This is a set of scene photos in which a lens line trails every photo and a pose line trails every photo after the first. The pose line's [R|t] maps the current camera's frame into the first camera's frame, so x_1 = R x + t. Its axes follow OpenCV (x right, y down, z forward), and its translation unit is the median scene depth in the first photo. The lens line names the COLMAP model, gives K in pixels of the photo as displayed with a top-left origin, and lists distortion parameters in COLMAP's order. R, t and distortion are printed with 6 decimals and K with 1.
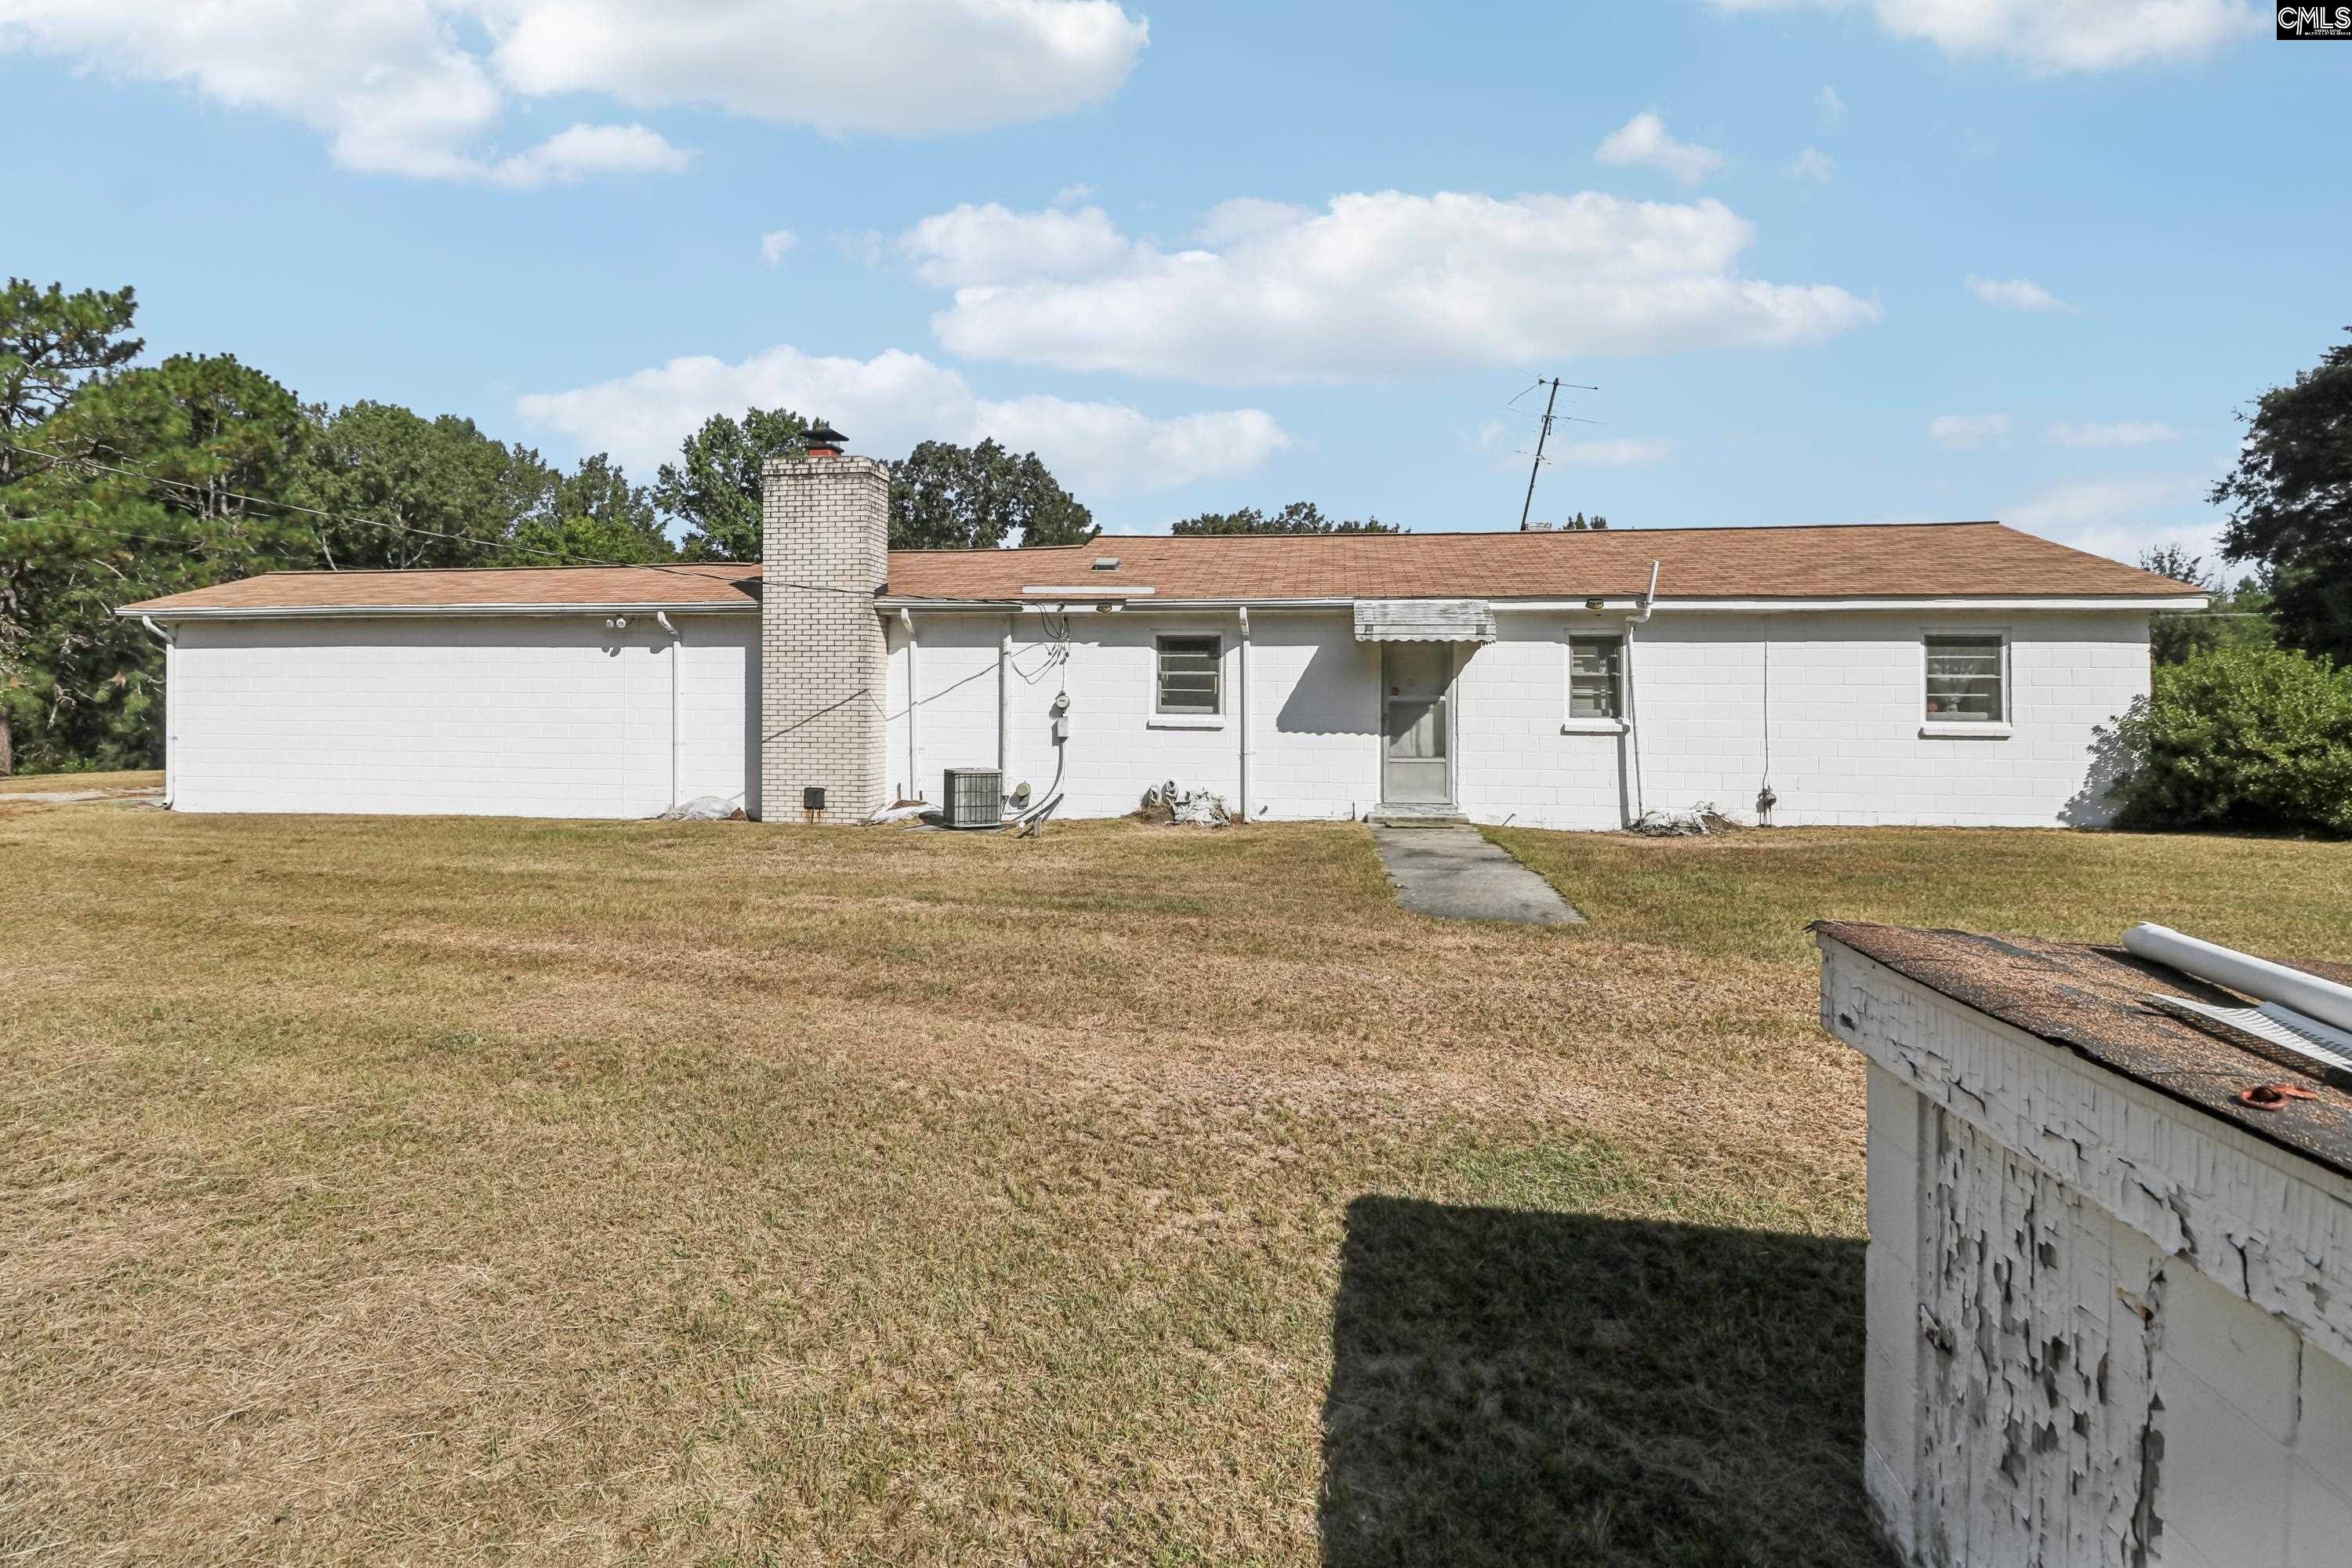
lens RADIAL K [[1087.3, 0, 1179.1], [0, 1087.3, 708.2], [0, 0, 1]] dist [0.003061, -0.013226]
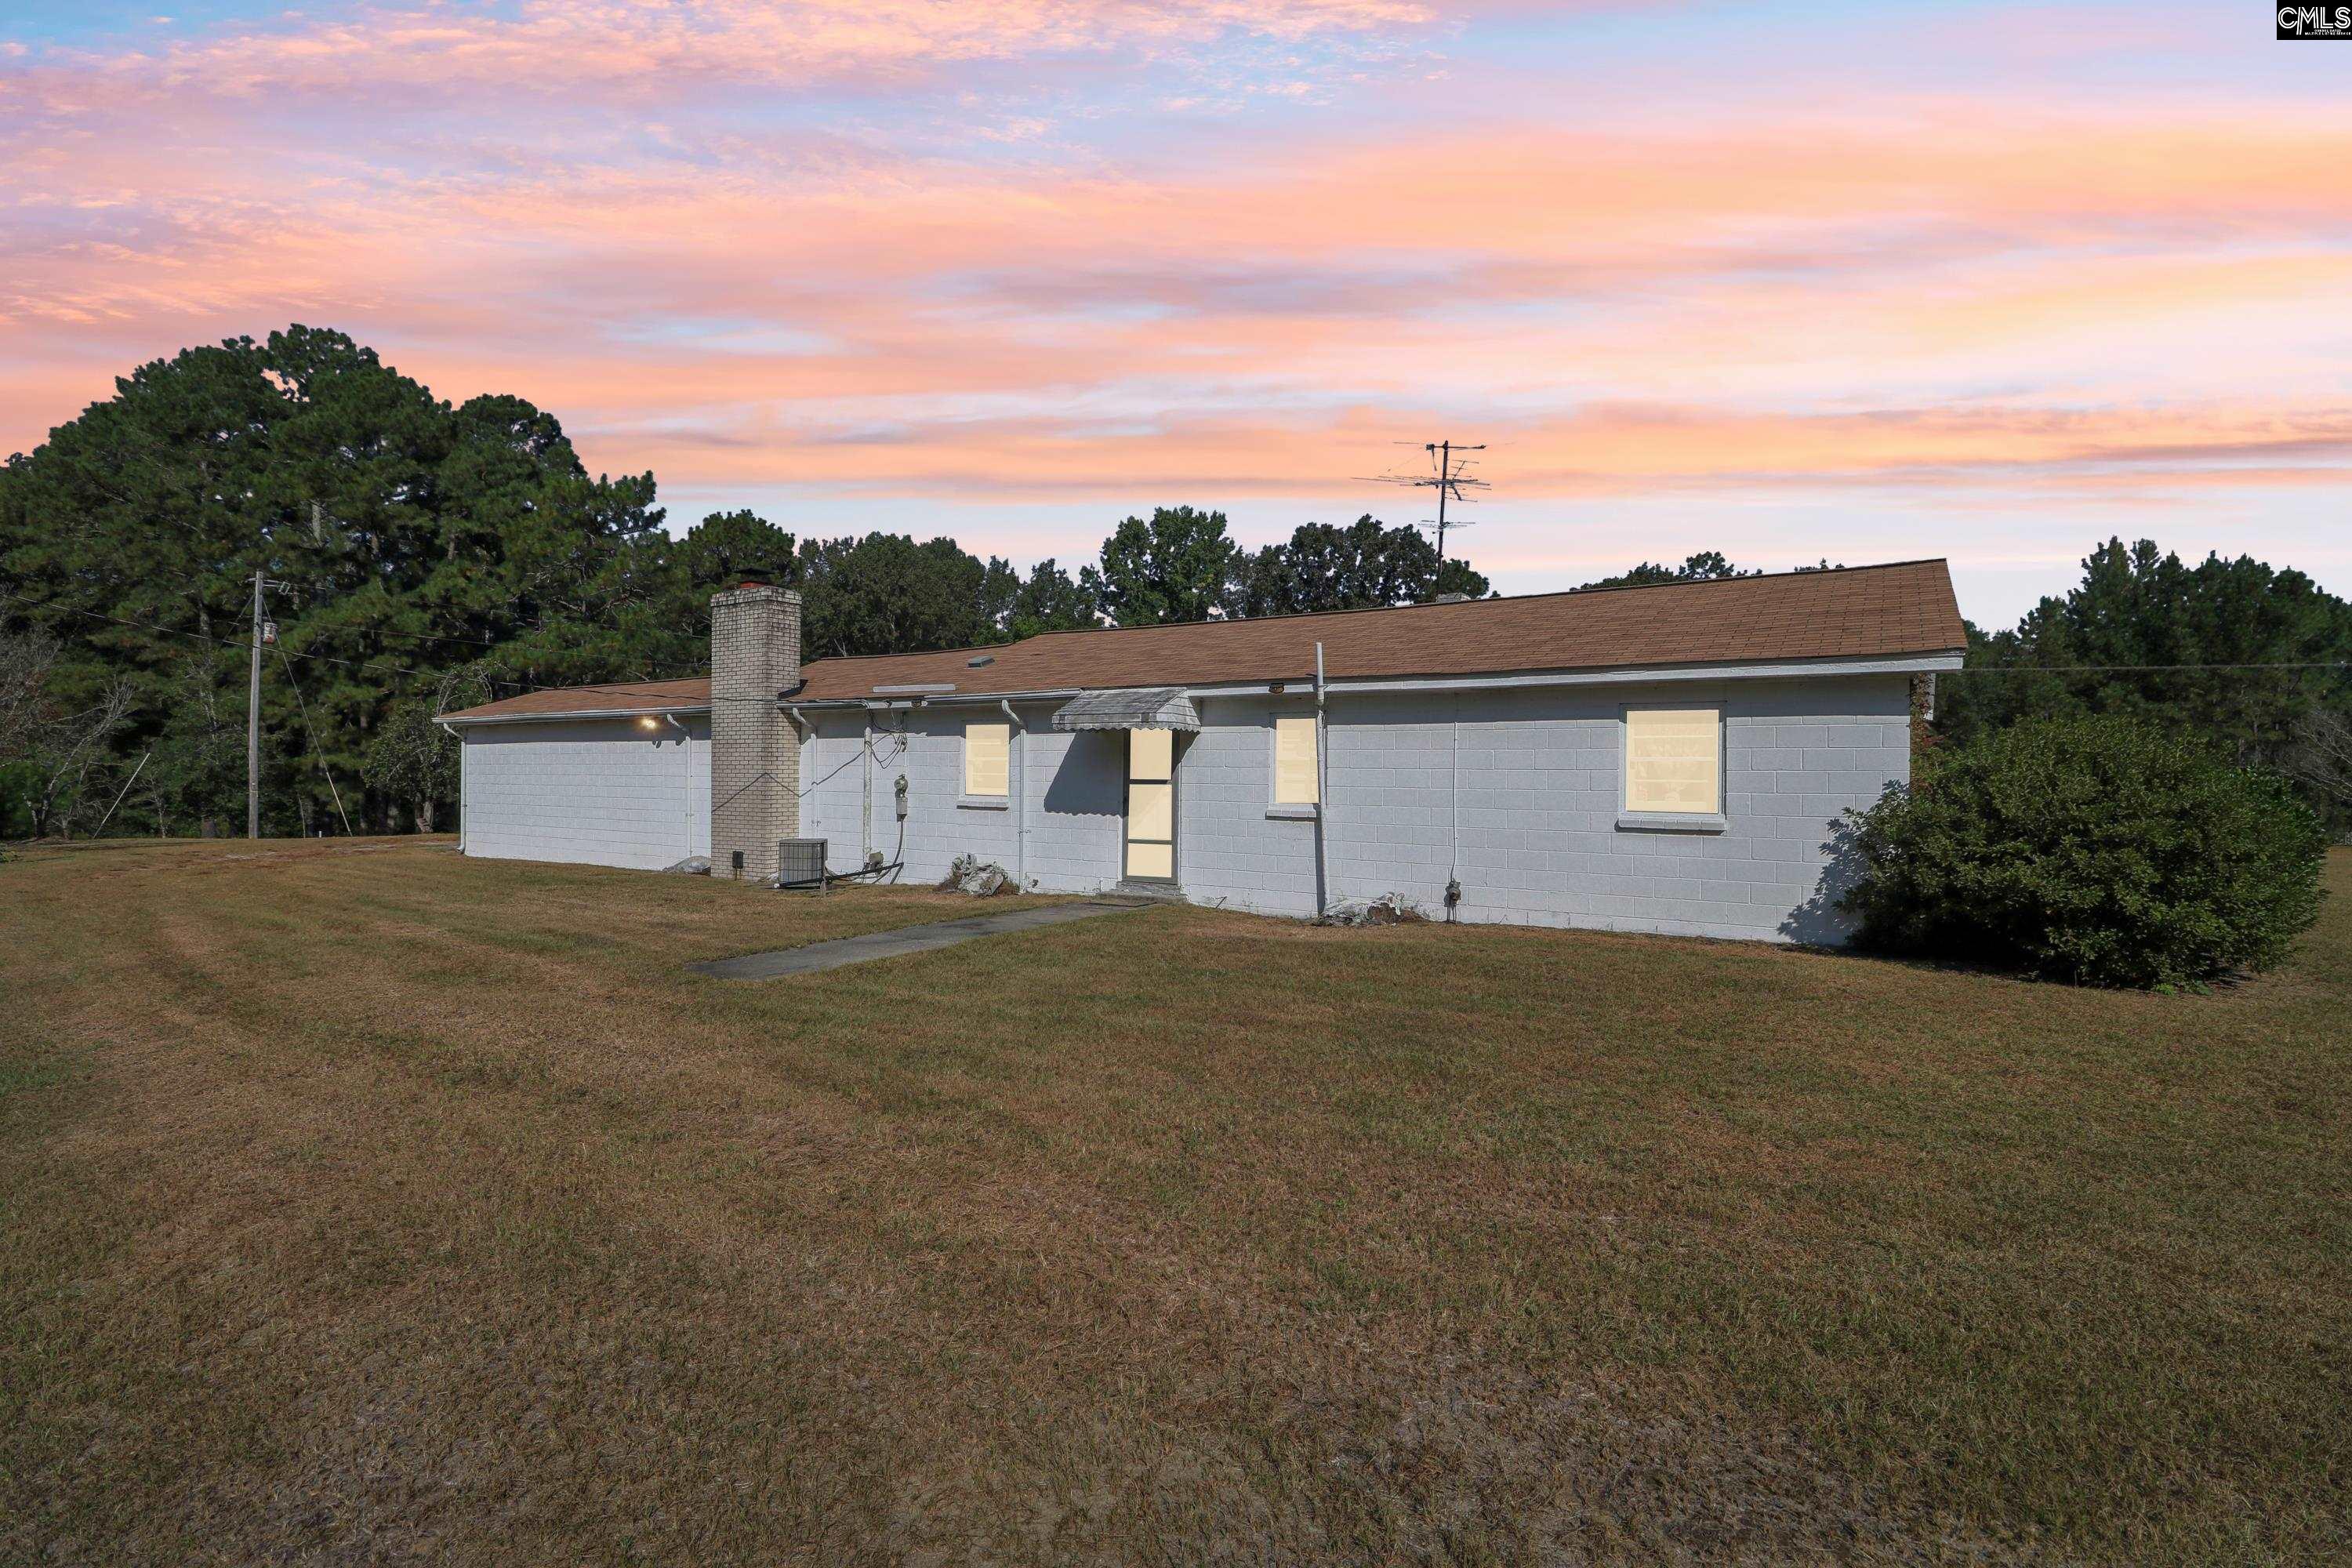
lens RADIAL K [[1093.0, 0, 1176.0], [0, 1093.0, 784.0], [0, 0, 1]] dist [-0.000997, -0.000195]
pose [[0.911865, 0.003598, -0.410475, 0.642528], [-0.002984, 0.999993, 0.002137, -0.009160], [0.410479, -0.000724, 0.911870, 0.047894]]
